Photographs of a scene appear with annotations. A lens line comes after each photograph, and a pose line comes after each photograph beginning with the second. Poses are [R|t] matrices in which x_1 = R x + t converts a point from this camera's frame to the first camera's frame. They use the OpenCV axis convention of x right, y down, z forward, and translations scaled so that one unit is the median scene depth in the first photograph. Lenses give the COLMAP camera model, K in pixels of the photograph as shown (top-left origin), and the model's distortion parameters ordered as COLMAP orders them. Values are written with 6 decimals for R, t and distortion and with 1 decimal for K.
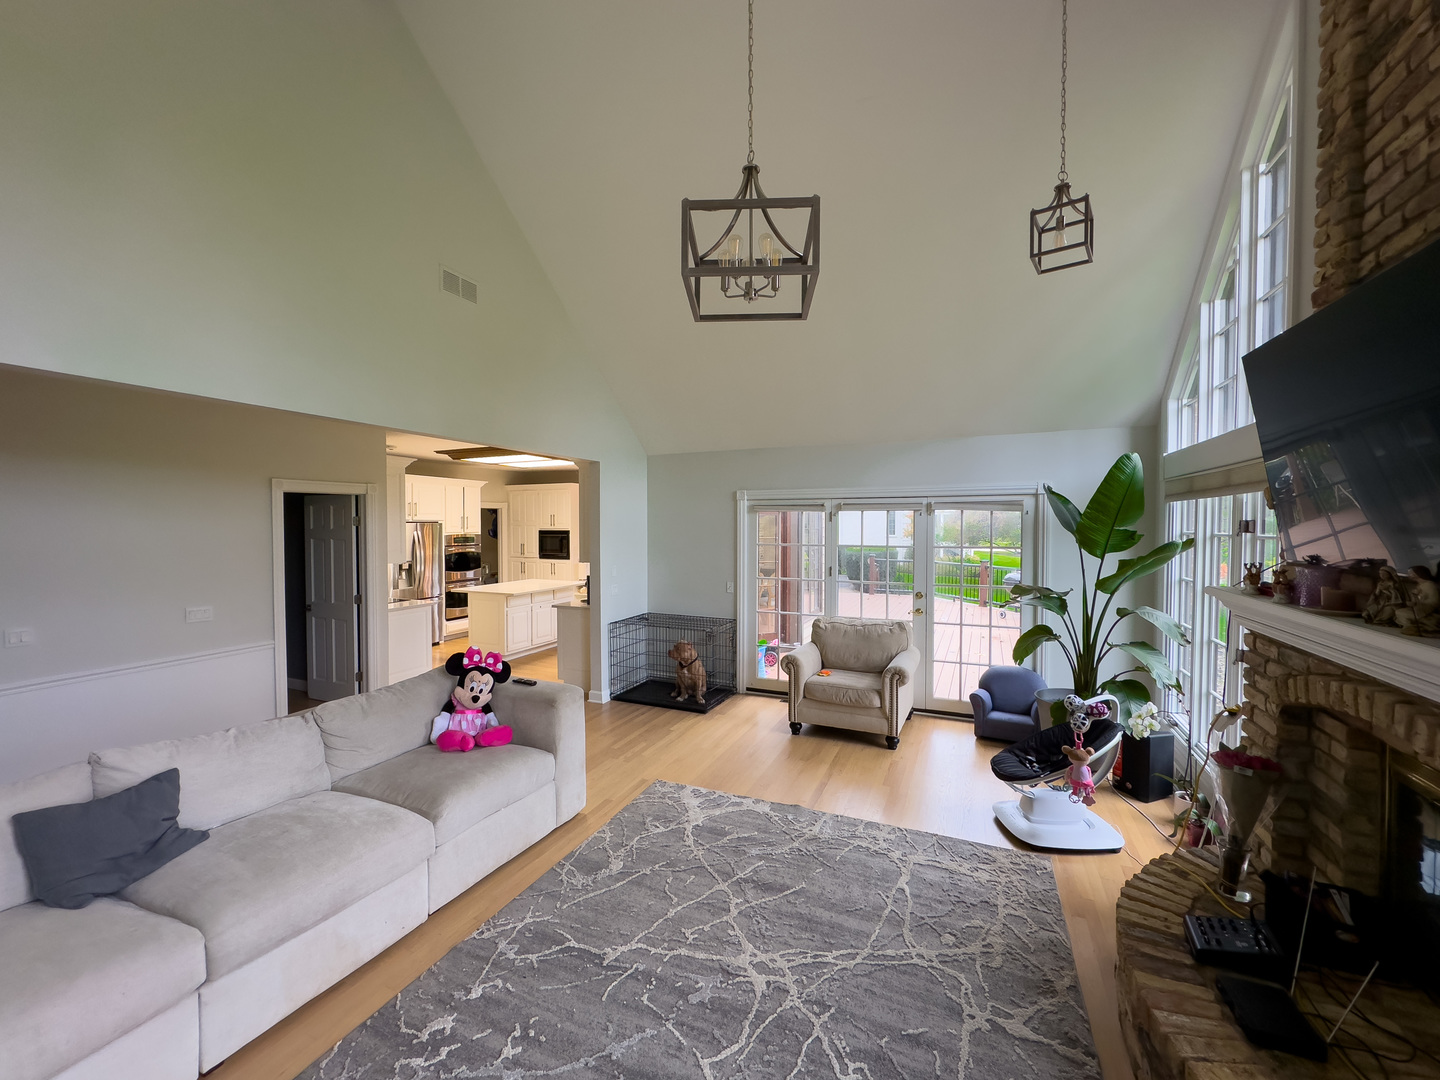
lens RADIAL K [[579.4, 0, 721.9], [0, 579.4, 537.9], [0, 0, 1]] dist [0.000037, -0.000696]
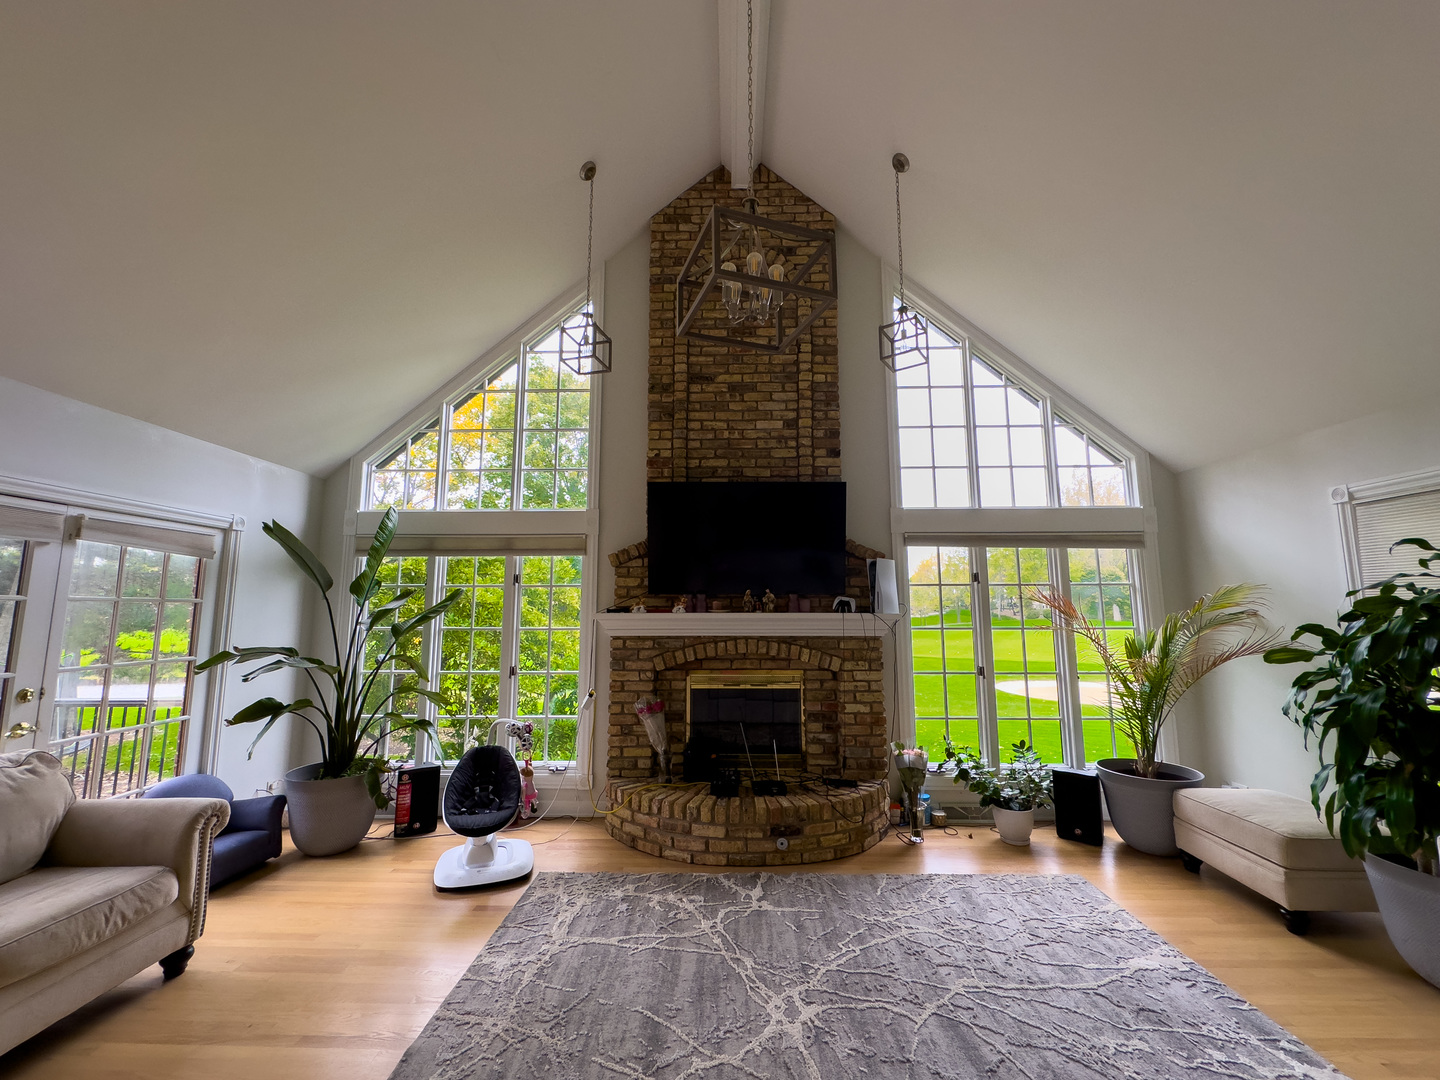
lens RADIAL K [[579.4, 0, 714.9], [0, 579.4, 541.2], [0, 0, 1]] dist [0.000037, -0.000696]
pose [[-0.390841, 0.126047, 0.911787, -0.669327], [0.026508, 0.991710, -0.125733, 0.086077], [-0.920076, -0.024972, -0.390942, 1.214004]]
